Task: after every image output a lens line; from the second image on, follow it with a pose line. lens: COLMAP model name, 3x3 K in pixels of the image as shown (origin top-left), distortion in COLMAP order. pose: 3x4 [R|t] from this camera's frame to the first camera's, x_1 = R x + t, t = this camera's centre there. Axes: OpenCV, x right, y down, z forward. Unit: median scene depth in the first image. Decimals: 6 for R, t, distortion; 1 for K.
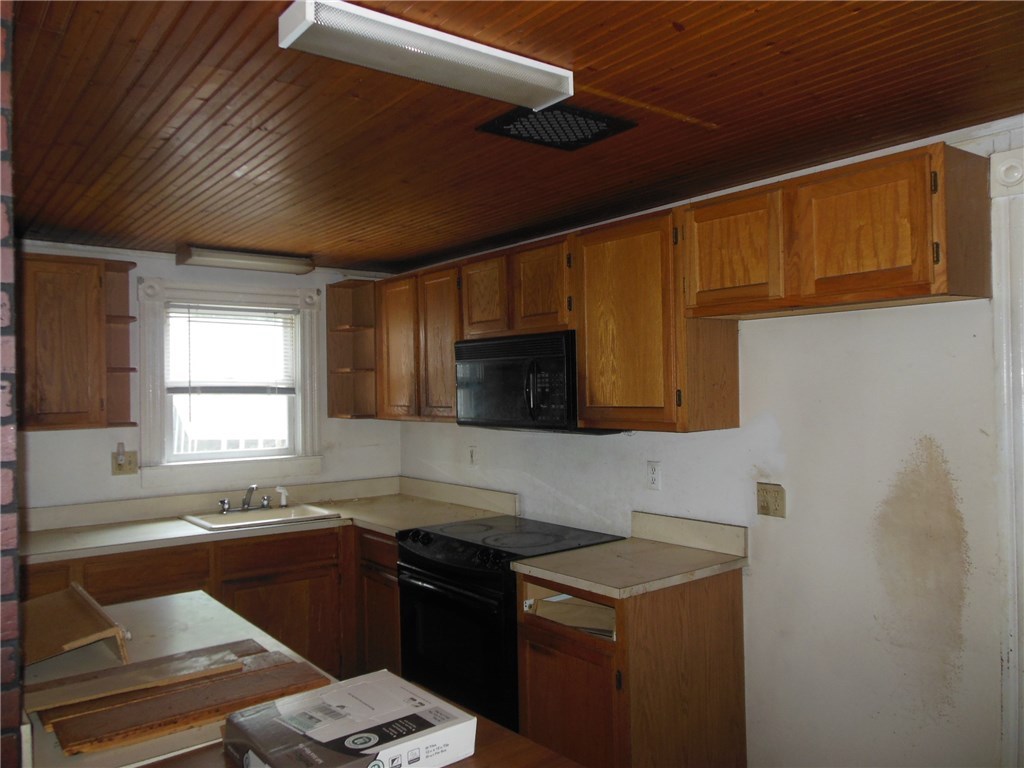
lens RADIAL K [[783.1, 0, 510.1], [0, 783.1, 381.4], [0, 0, 1]] dist [-0.029923, 0.055572]
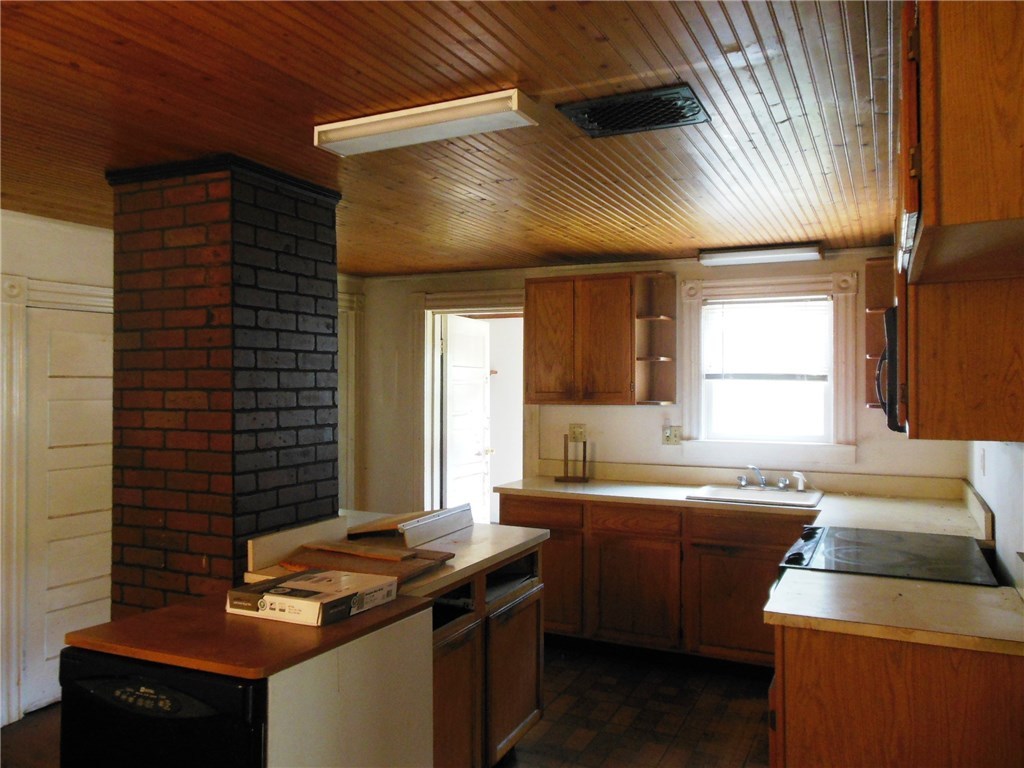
lens RADIAL K [[783.1, 0, 509.7], [0, 783.1, 383.9], [0, 0, 1]] dist [-0.029923, 0.055572]
pose [[0.448877, 0.018446, -0.893403, 0.684601], [0.002728, 0.999754, 0.022012, -0.004893], [0.893590, -0.012318, 0.448716, 0.321995]]
